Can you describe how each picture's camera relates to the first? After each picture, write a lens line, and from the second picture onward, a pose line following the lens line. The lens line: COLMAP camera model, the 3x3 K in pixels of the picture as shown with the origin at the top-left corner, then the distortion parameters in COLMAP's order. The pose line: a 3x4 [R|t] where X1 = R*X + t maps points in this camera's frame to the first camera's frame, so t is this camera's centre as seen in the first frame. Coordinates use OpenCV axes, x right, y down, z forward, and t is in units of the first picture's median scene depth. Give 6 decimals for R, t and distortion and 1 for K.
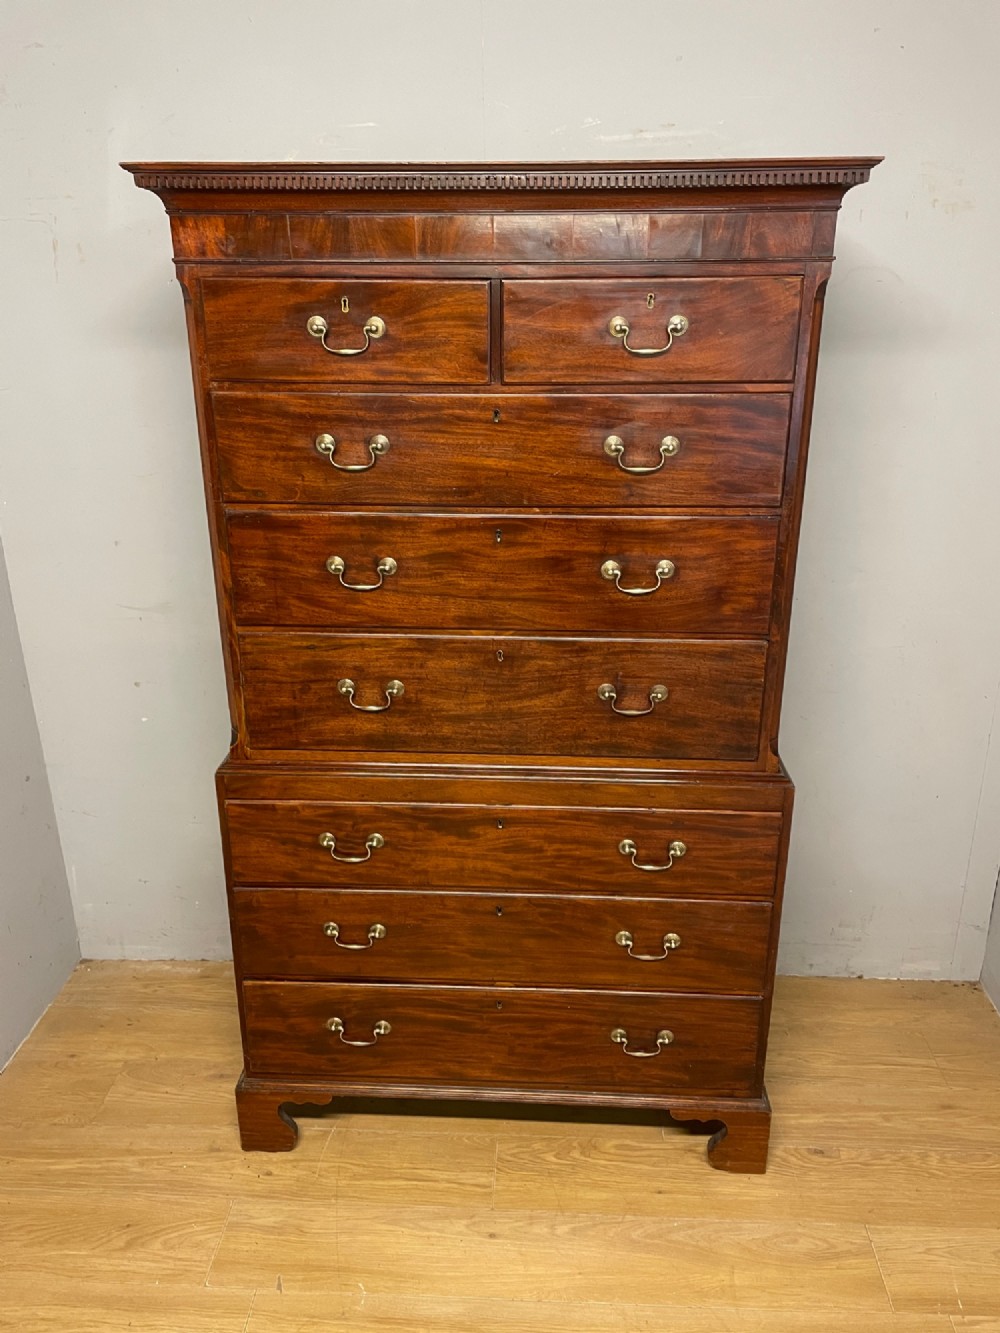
lens RADIAL K [[992.9, 0, 490.1], [0, 992.9, 661.9], [0, 0, 1]] dist [0.103069, -0.132635]
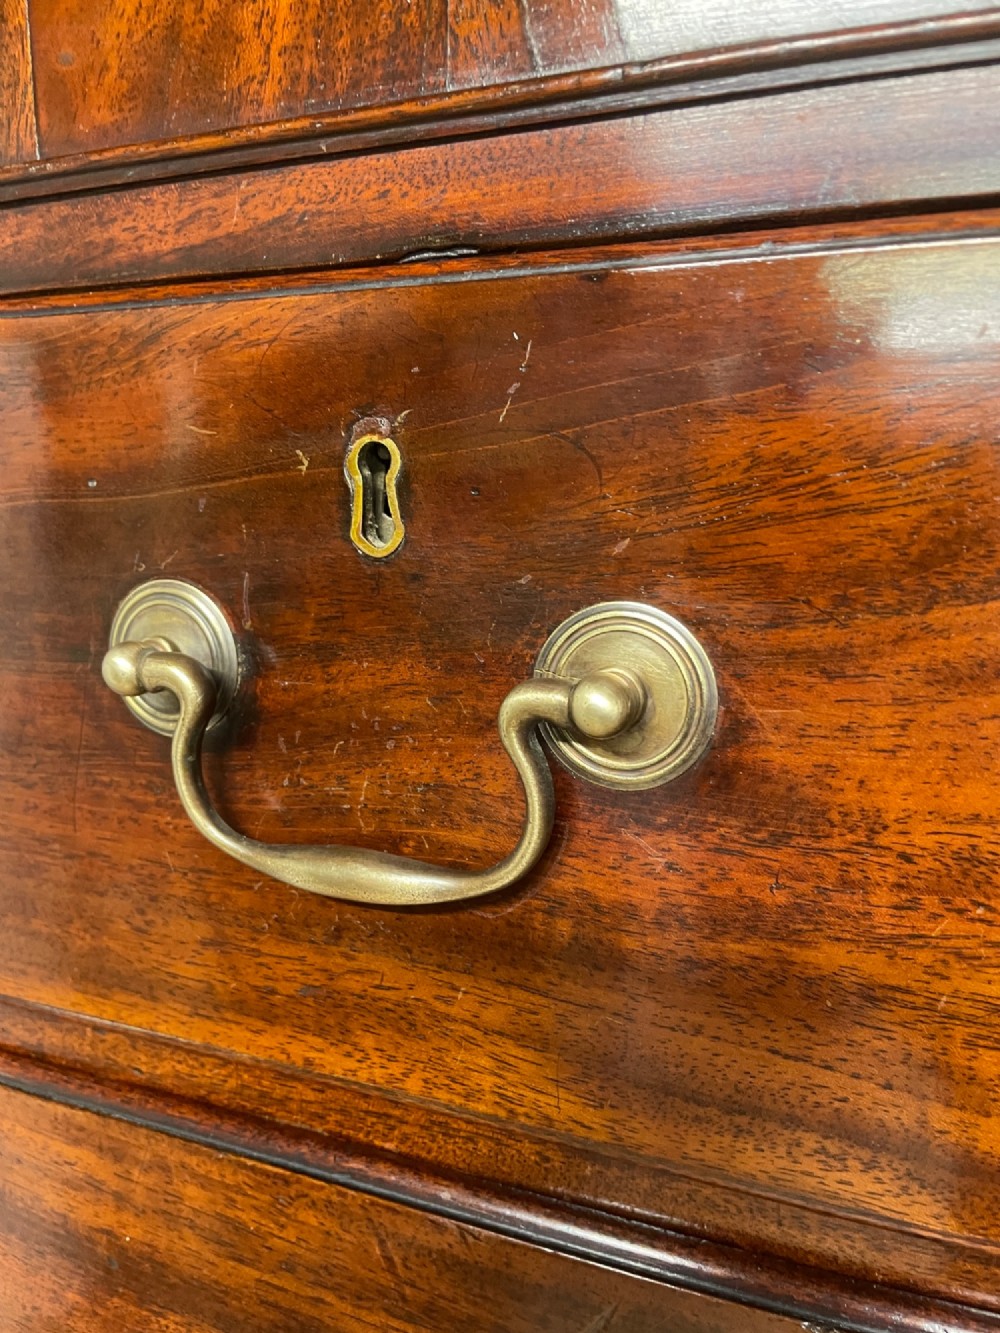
lens RADIAL K [[996.0, 0, 501.0], [0, 996.0, 672.1], [0, 0, 1]] dist [0.102025, -0.129732]
pose [[0.945515, 0.056744, -0.320597, -0.083827], [-0.119248, 0.976626, -0.178832, -0.282949], [0.302955, 0.207319, 0.930181, 0.806965]]
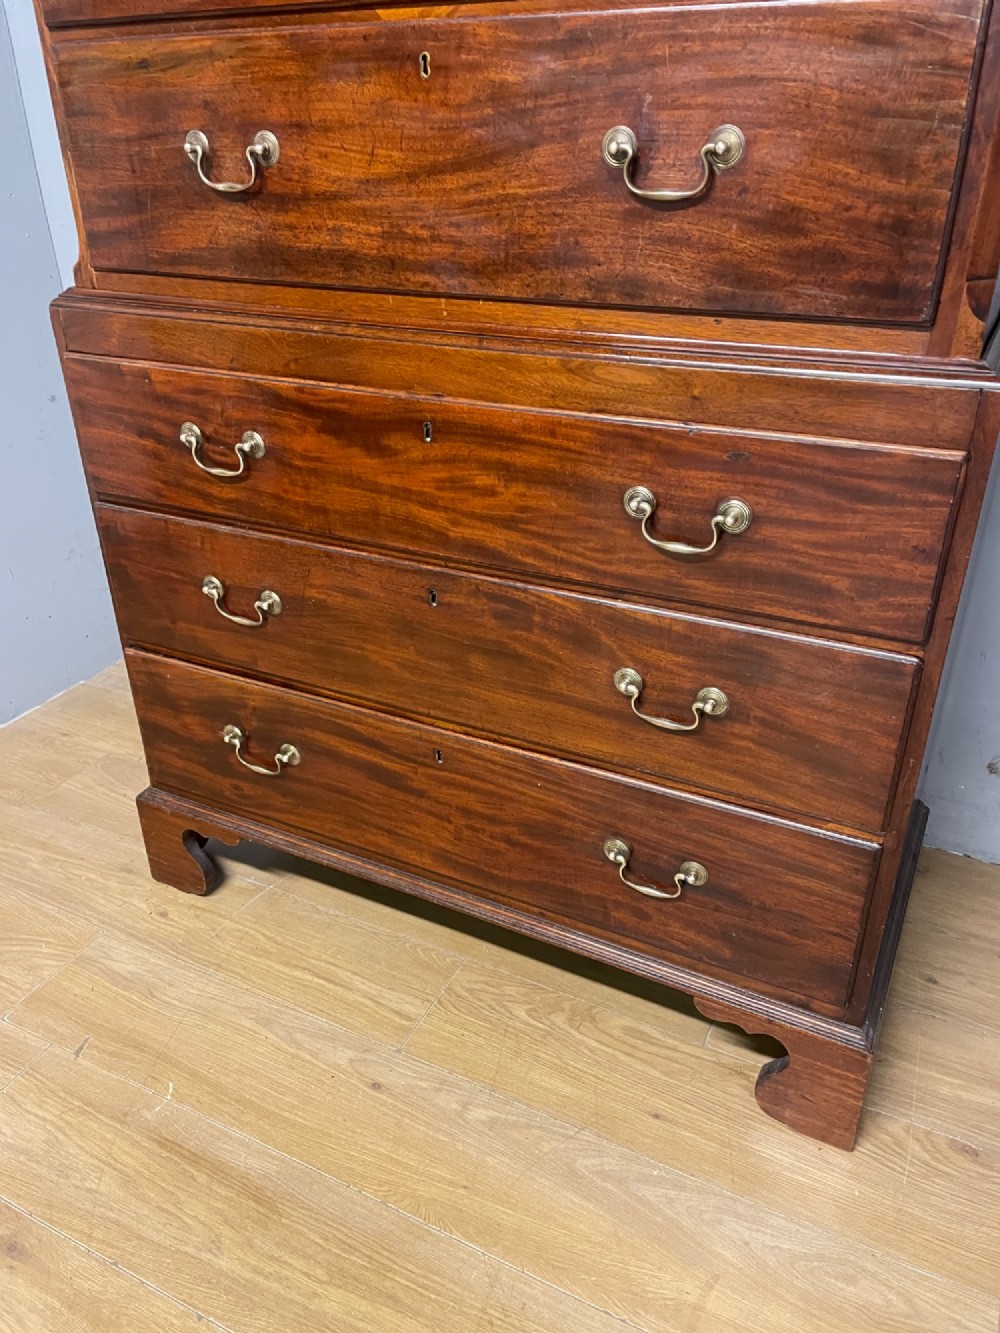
lens RADIAL K [[996.0, 0, 501.0], [0, 996.0, 672.1], [0, 0, 1]] dist [0.102025, -0.129732]
pose [[0.915529, 0.186864, -0.356213, 0.287656], [-0.134774, 0.976863, 0.166056, 0.204649], [0.379002, -0.104021, 0.919531, 0.504872]]
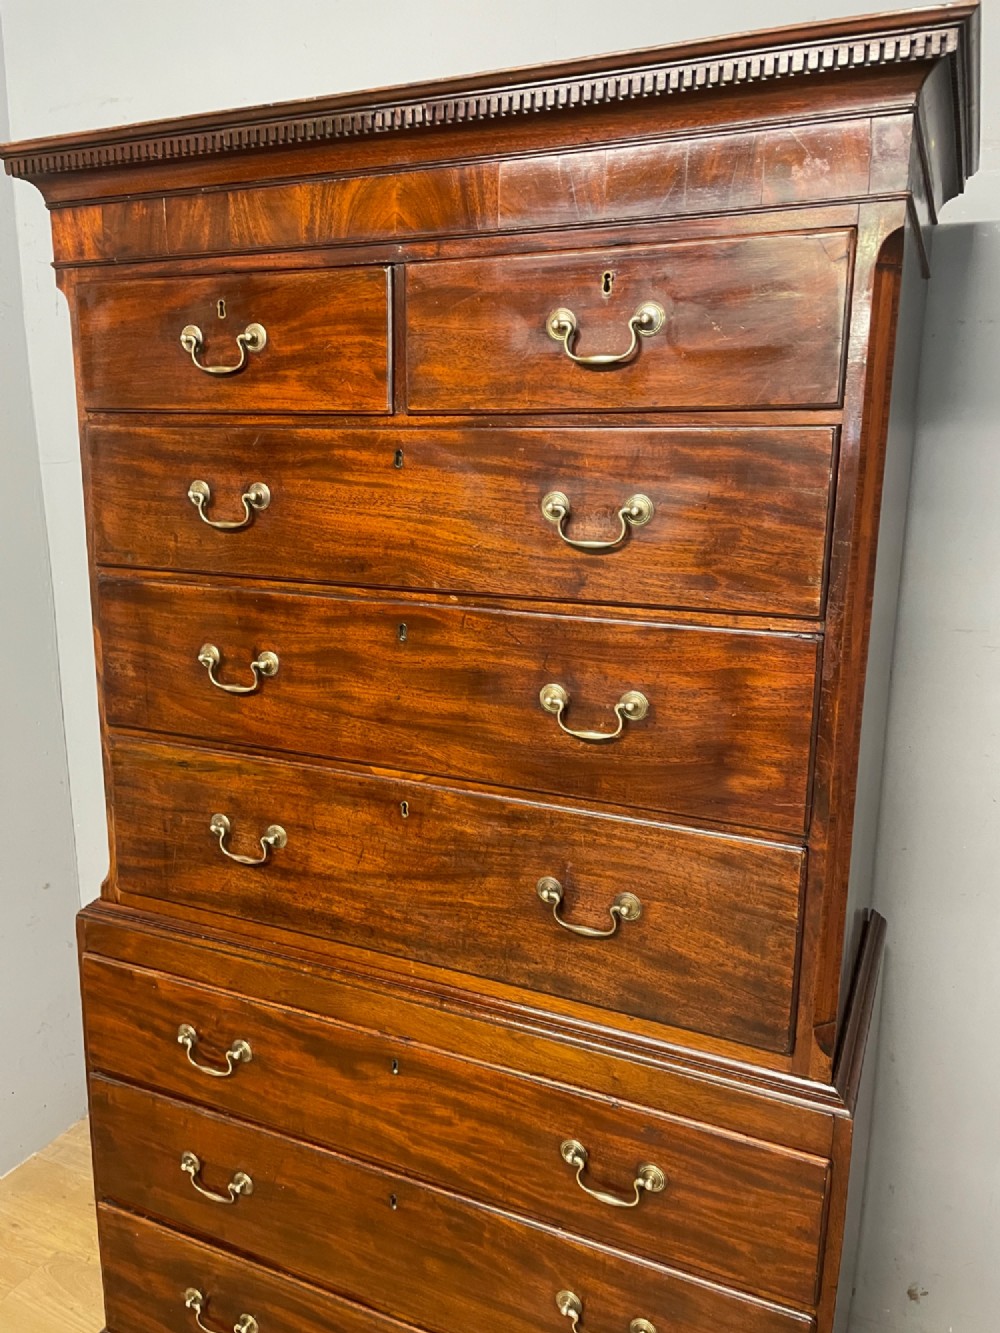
lens RADIAL K [[996.0, 0, 501.0], [0, 996.0, 672.1], [0, 0, 1]] dist [0.102025, -0.129732]
pose [[0.932539, 0.090782, -0.349470, 0.301337], [-0.142812, 0.981687, -0.126074, -0.021813], [0.331625, 0.167478, 0.928427, 0.370890]]
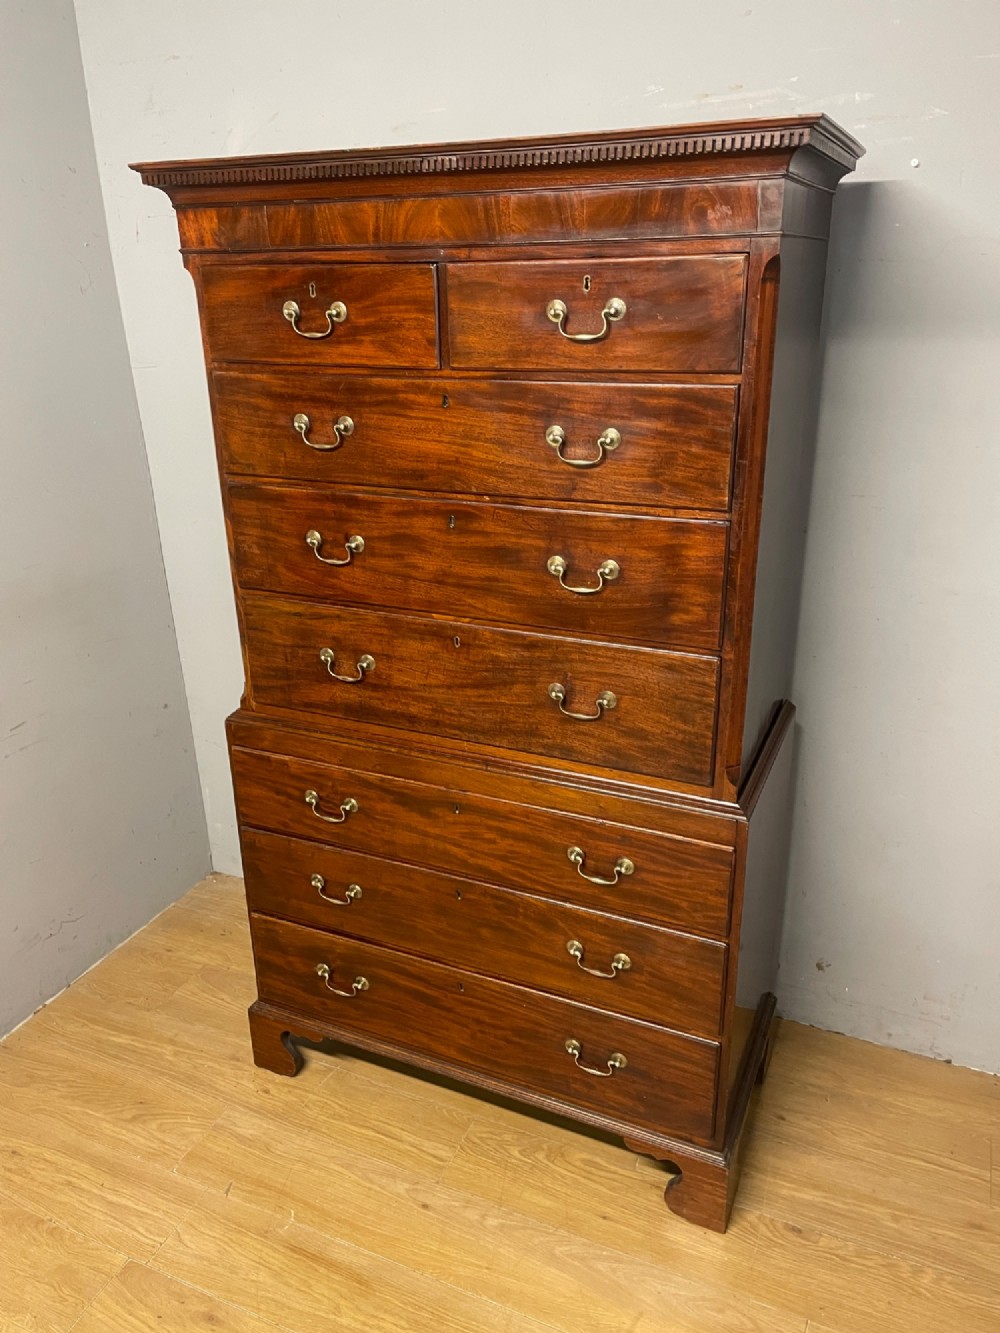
lens RADIAL K [[991.6, 0, 493.1], [0, 991.6, 665.7], [0, 0, 1]] dist [0.104593, -0.133252]
pose [[0.932245, 0.118361, -0.341921, 0.388091], [-0.110668, 0.992970, 0.041996, -0.028474], [0.344488, -0.001311, 0.938790, 0.073461]]
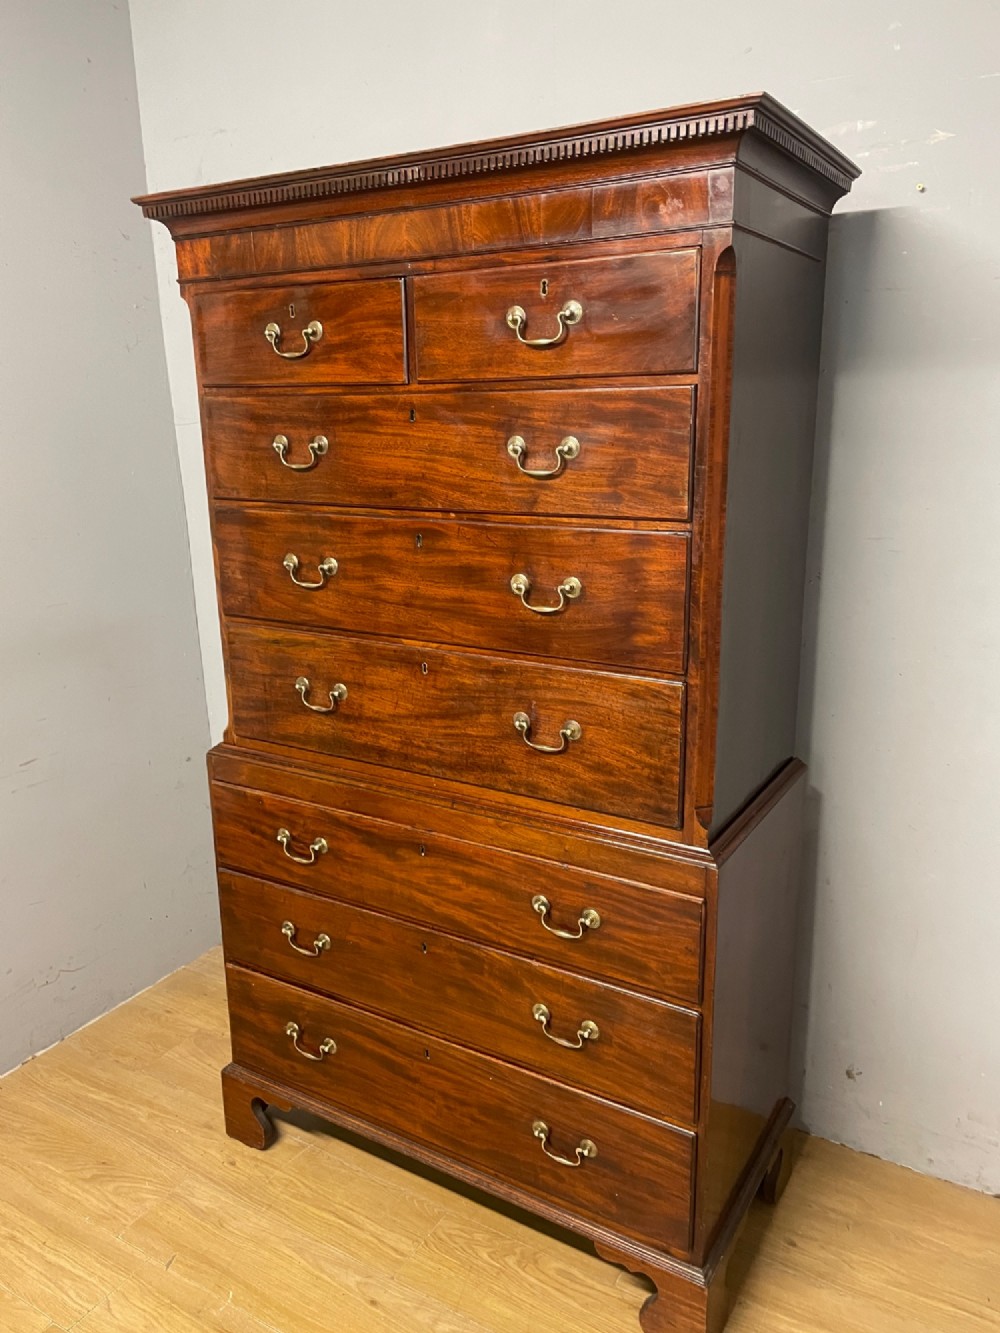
lens RADIAL K [[996.0, 0, 501.0], [0, 996.0, 672.1], [0, 0, 1]] dist [0.102025, -0.129732]
pose [[0.883232, 0.109809, -0.455898, 0.511663], [-0.151901, 0.986773, -0.056607, 0.040196], [0.443652, 0.119249, 0.888230, 0.180873]]
